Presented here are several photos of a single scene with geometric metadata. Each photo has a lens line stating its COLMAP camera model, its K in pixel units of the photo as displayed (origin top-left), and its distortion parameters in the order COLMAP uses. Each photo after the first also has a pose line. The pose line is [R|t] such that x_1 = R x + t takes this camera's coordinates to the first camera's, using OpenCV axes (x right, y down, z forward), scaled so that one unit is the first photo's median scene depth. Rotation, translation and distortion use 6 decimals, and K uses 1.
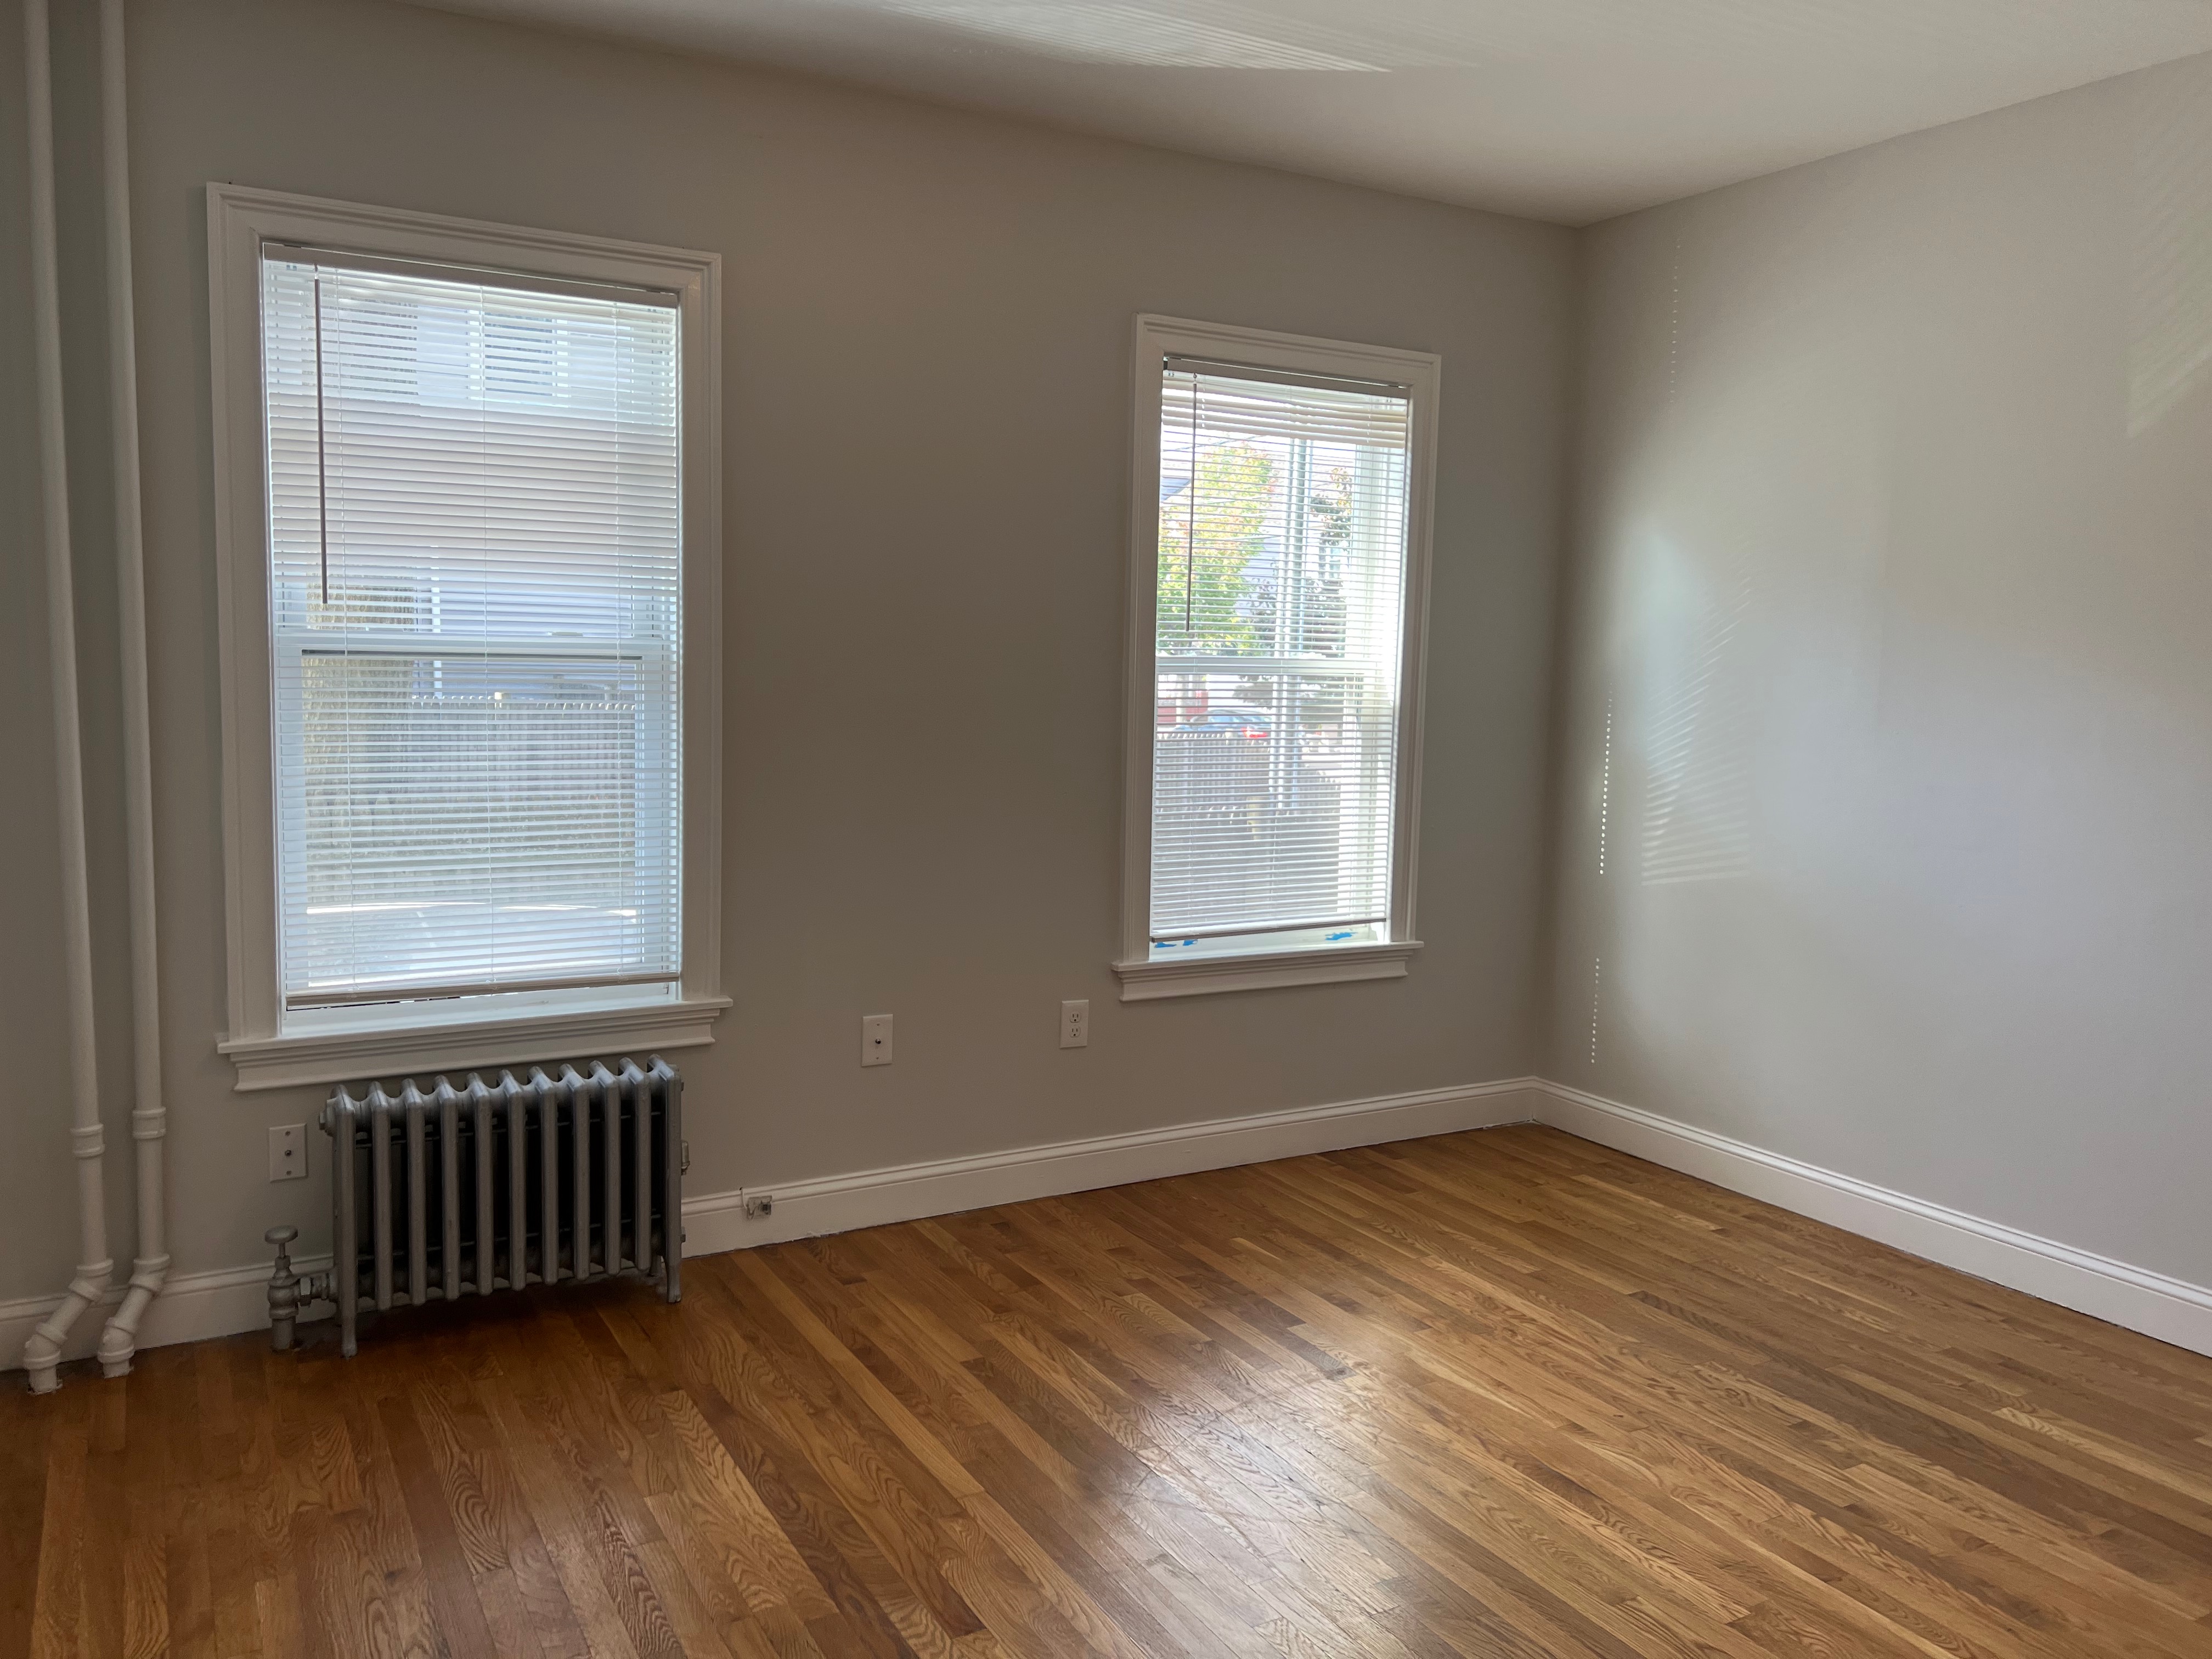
lens RADIAL K [[1666.3, 0, 1098.8], [0, 1666.3, 824.9], [0, 0, 1]] dist [0.032504, -0.059640]
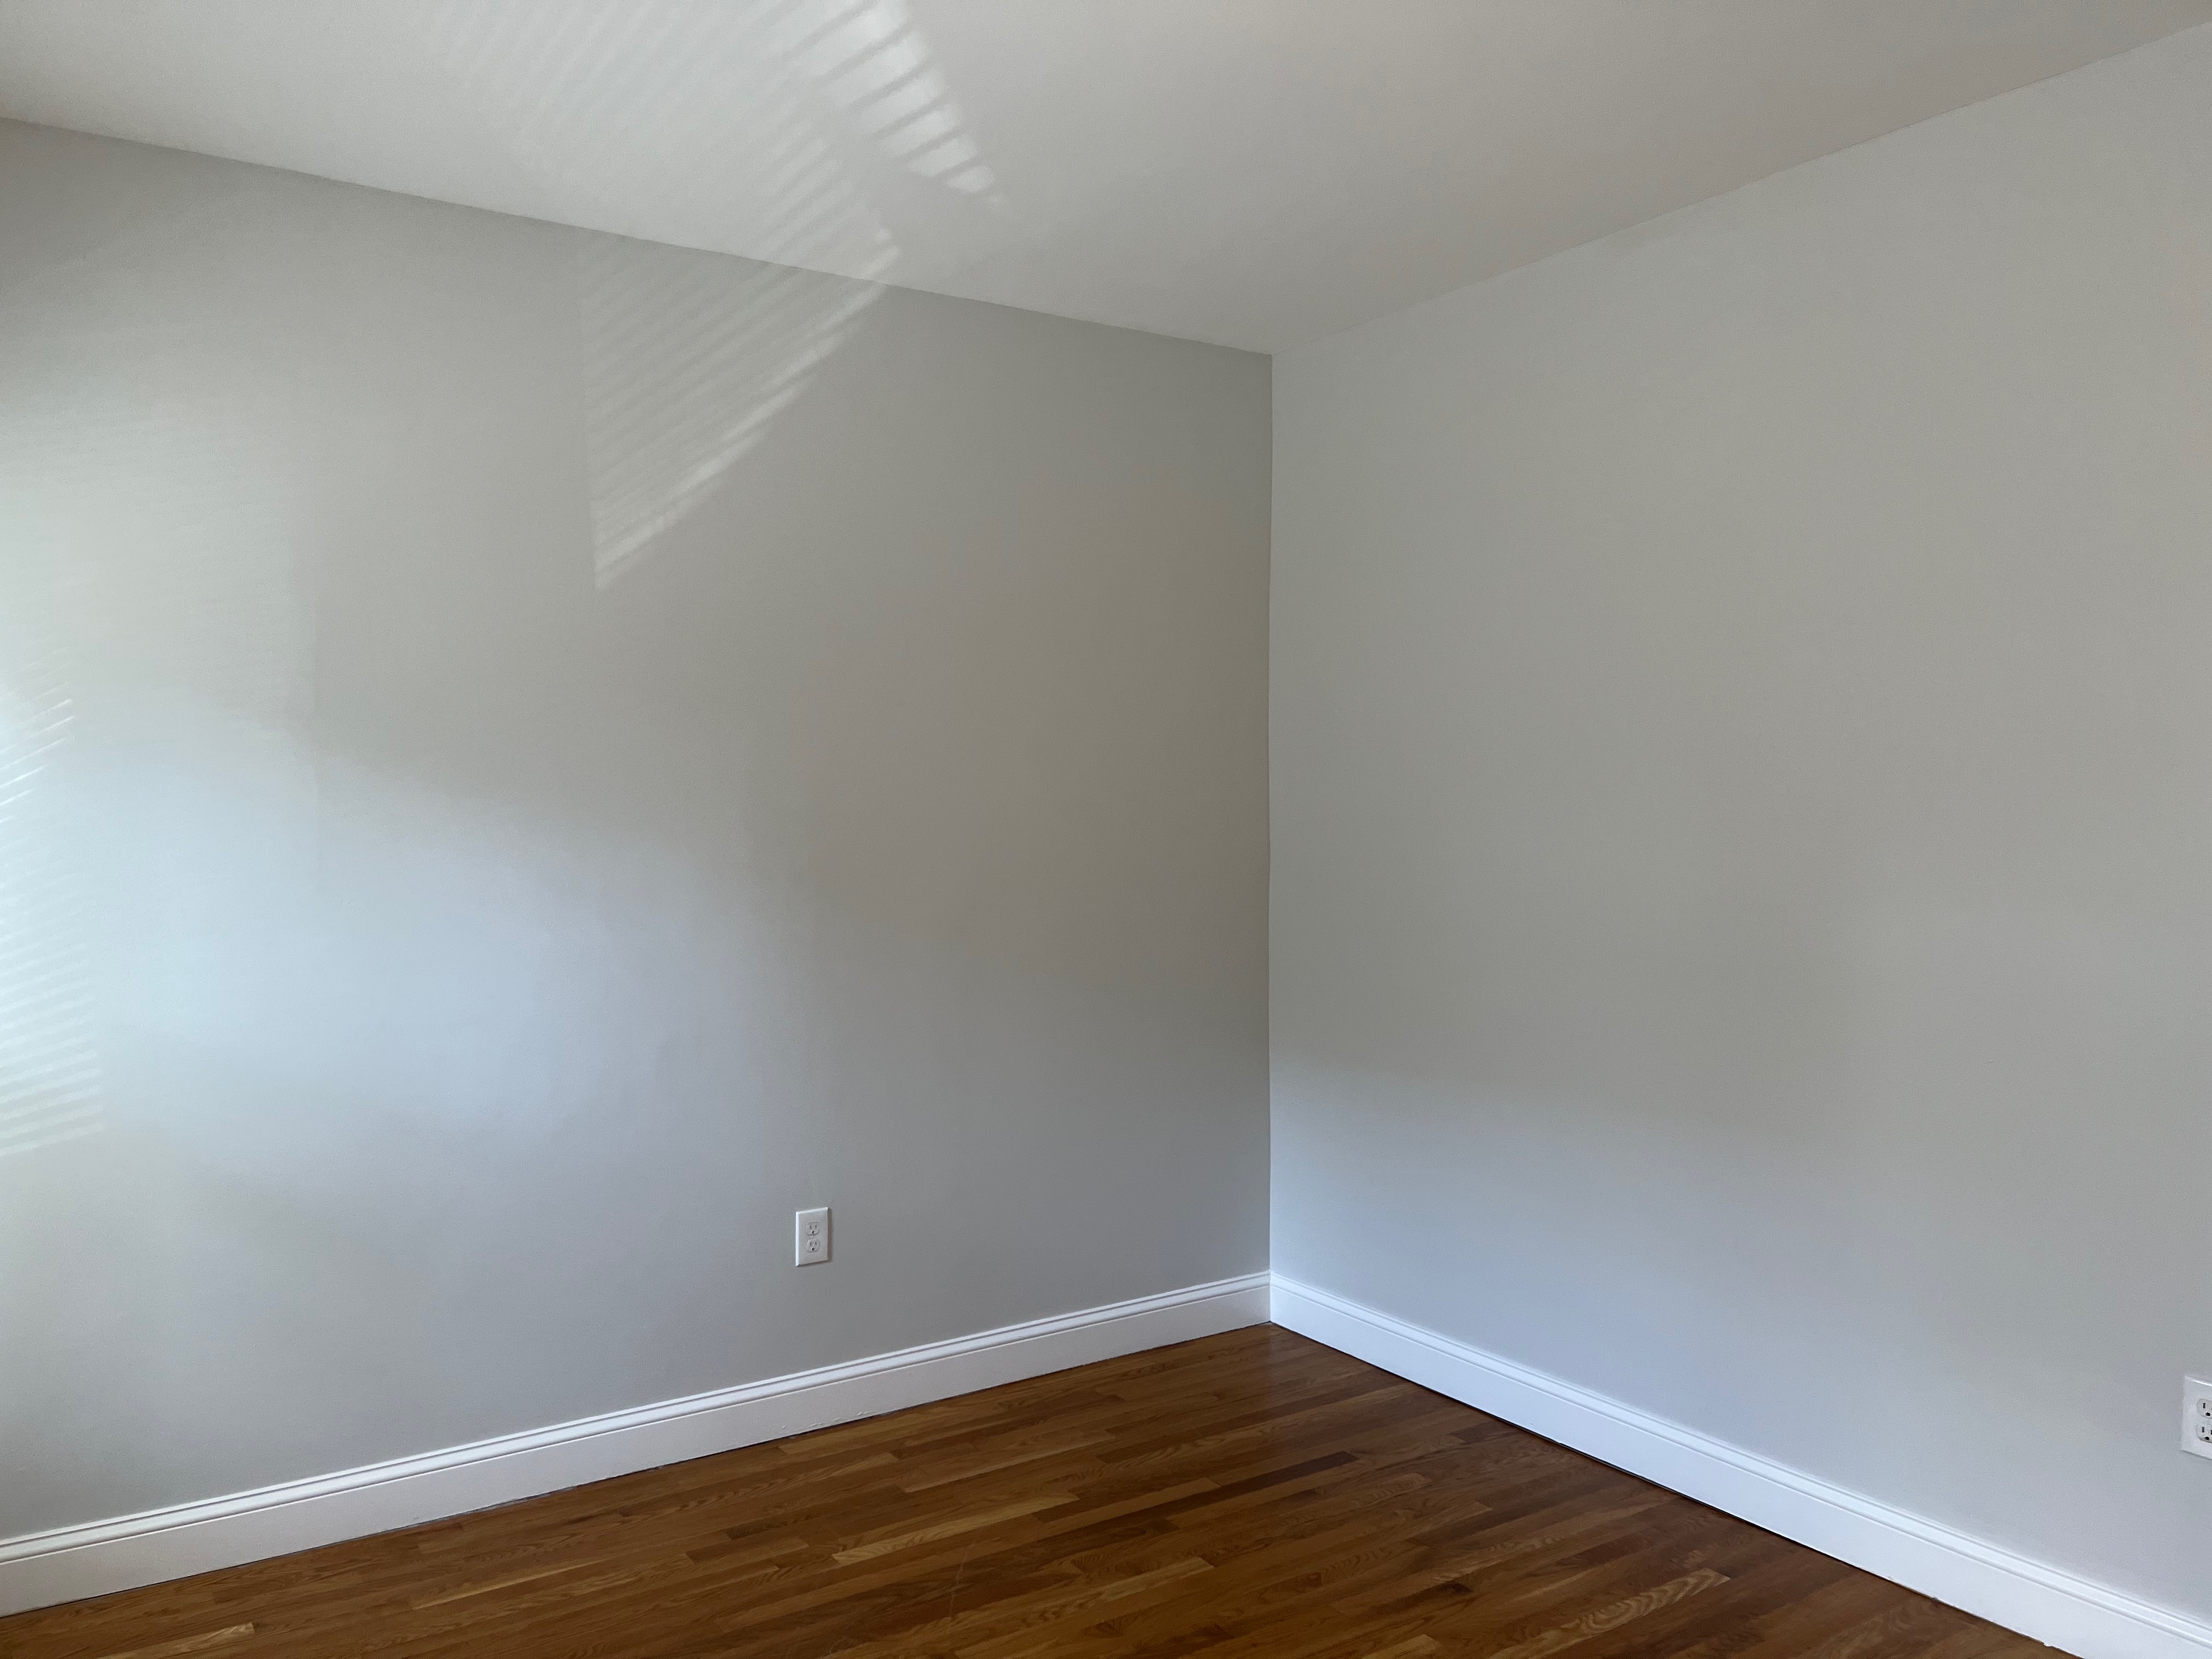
lens RADIAL K [[1674.0, 0, 1106.0], [0, 1674.0, 829.5], [0, 0, 1]] dist [0.025747, -0.038490]
pose [[-0.069607, -0.036383, 0.996911, -0.402660], [0.111123, 0.992832, 0.043993, -0.095057], [-0.991366, 0.113842, -0.065065, 0.769891]]
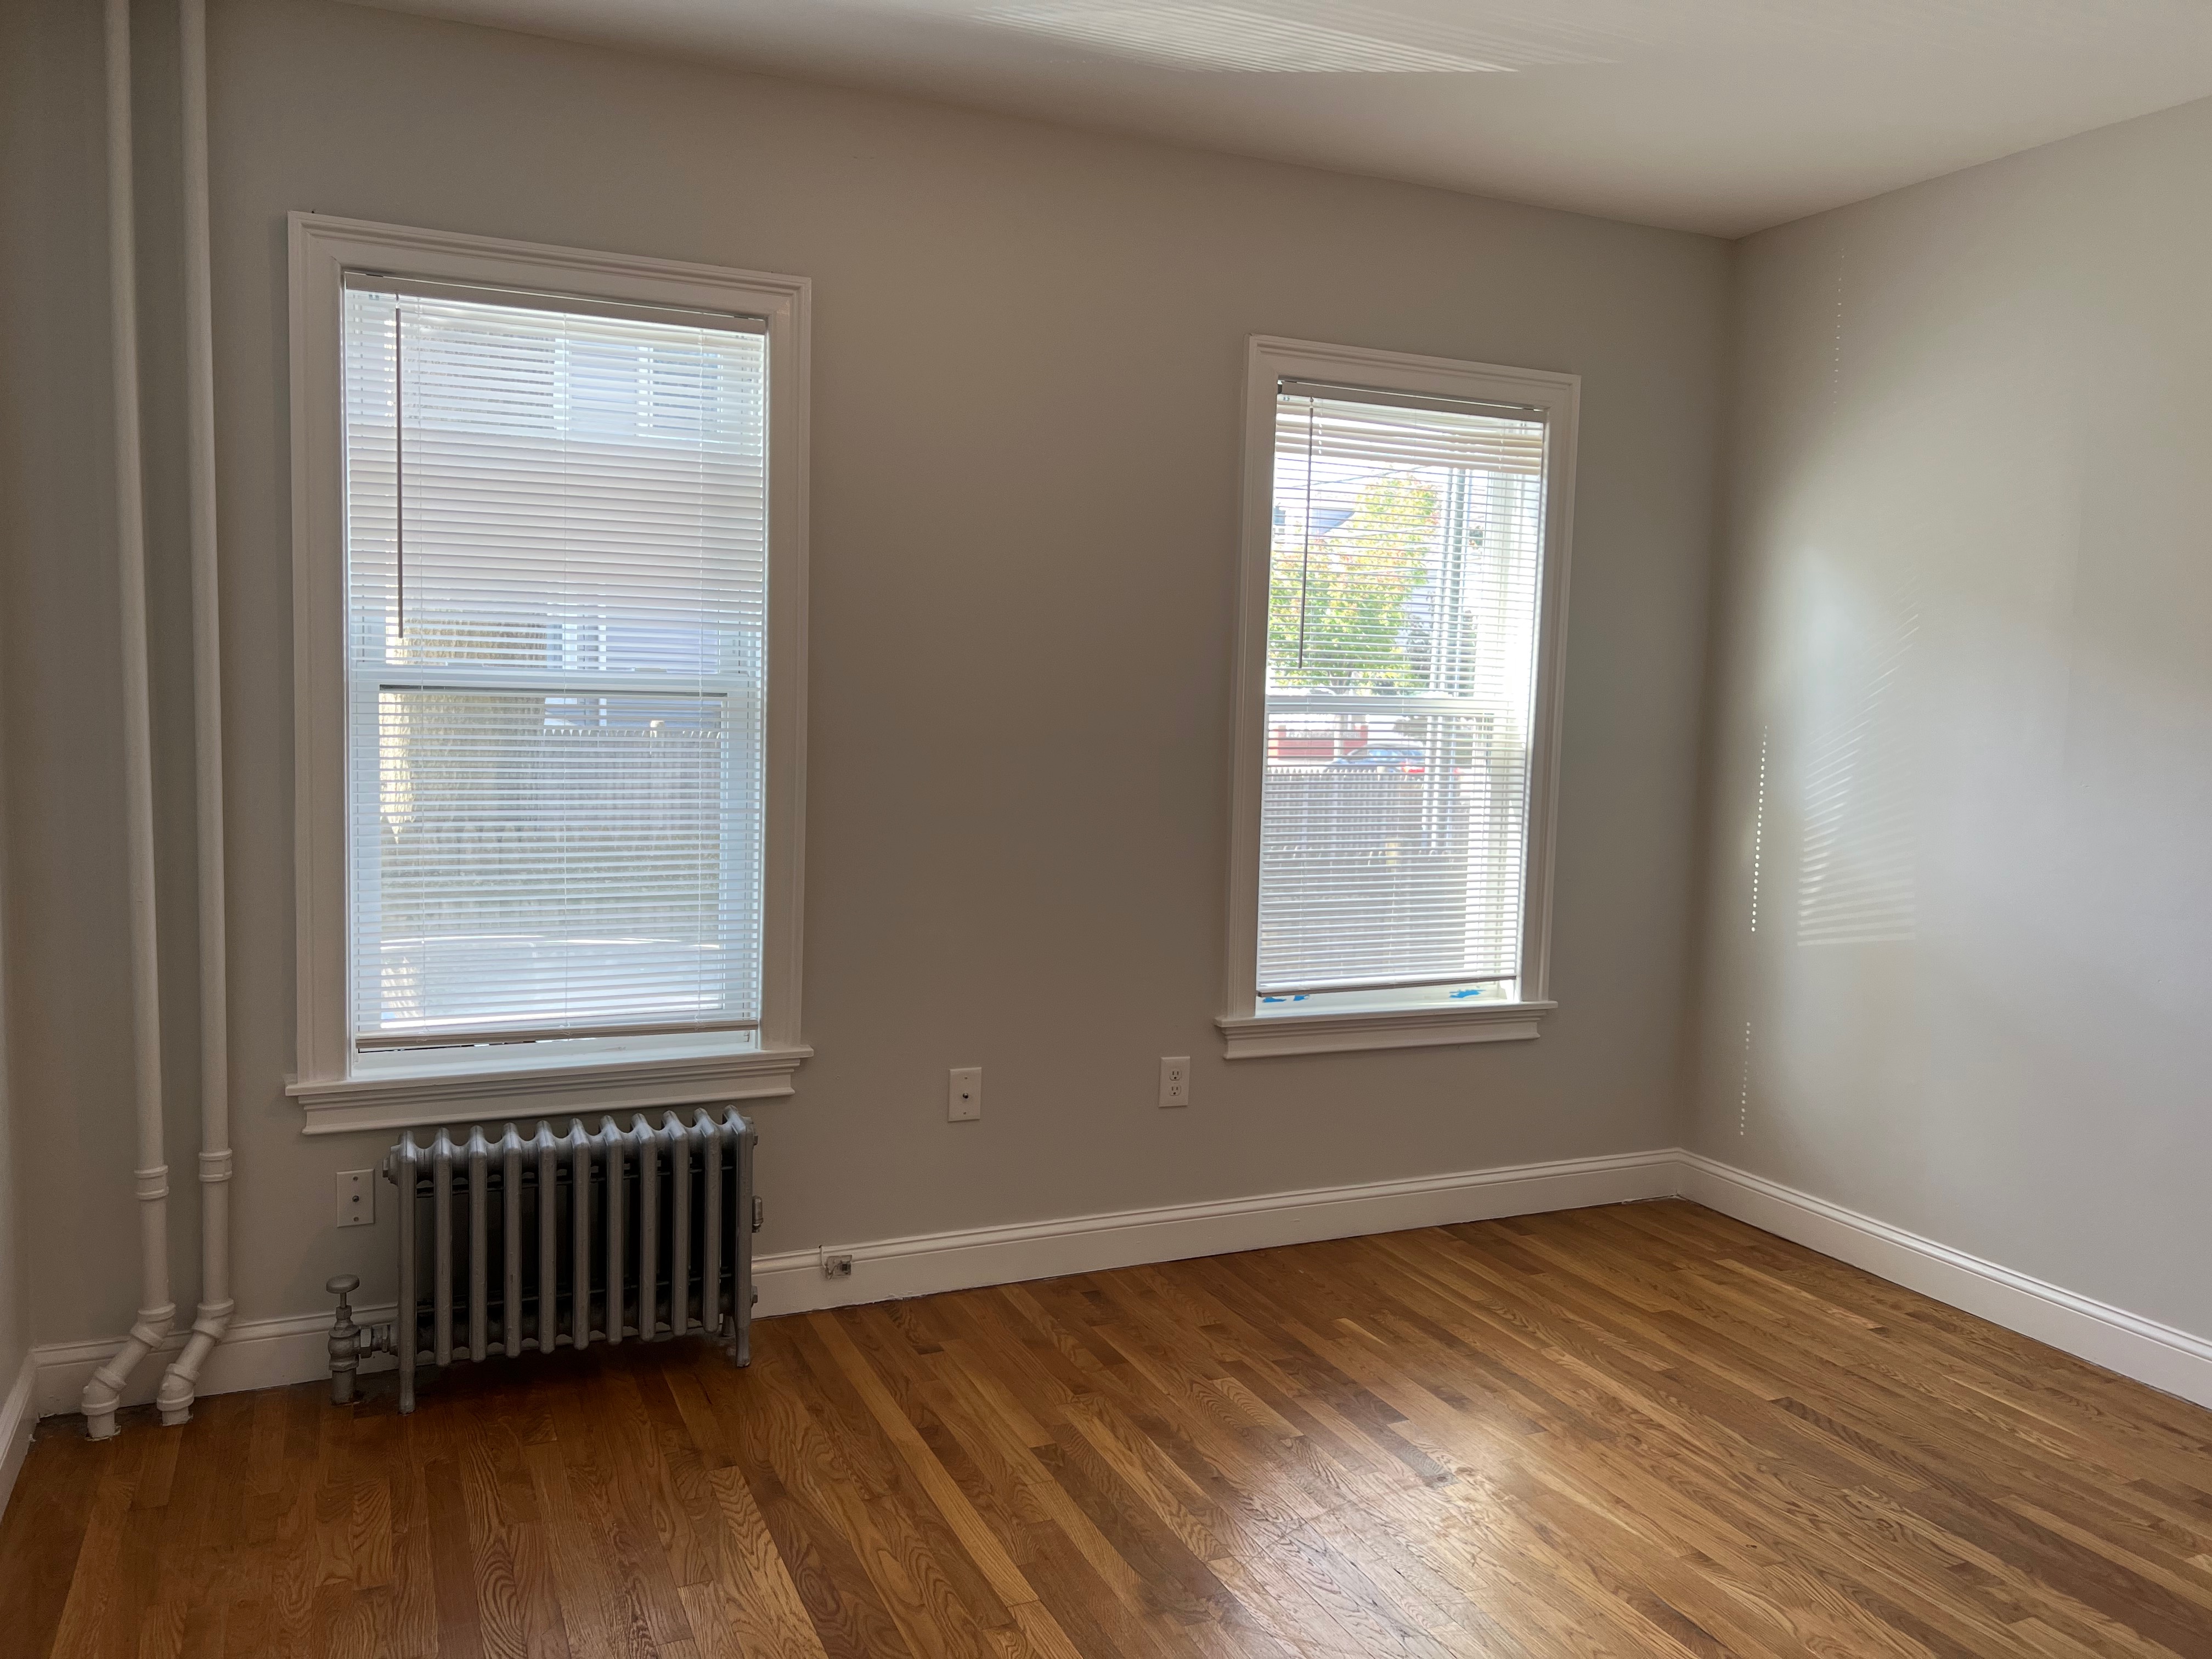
lens RADIAL K [[1674.0, 0, 1106.0], [0, 1674.0, 829.5], [0, 0, 1]] dist [0.025747, -0.038490]
pose [[0.995865, 0.013497, -0.089839, 0.036244], [-0.014944, 0.999769, -0.015456, -0.010604], [0.089609, 0.016734, 0.995836, 0.055587]]
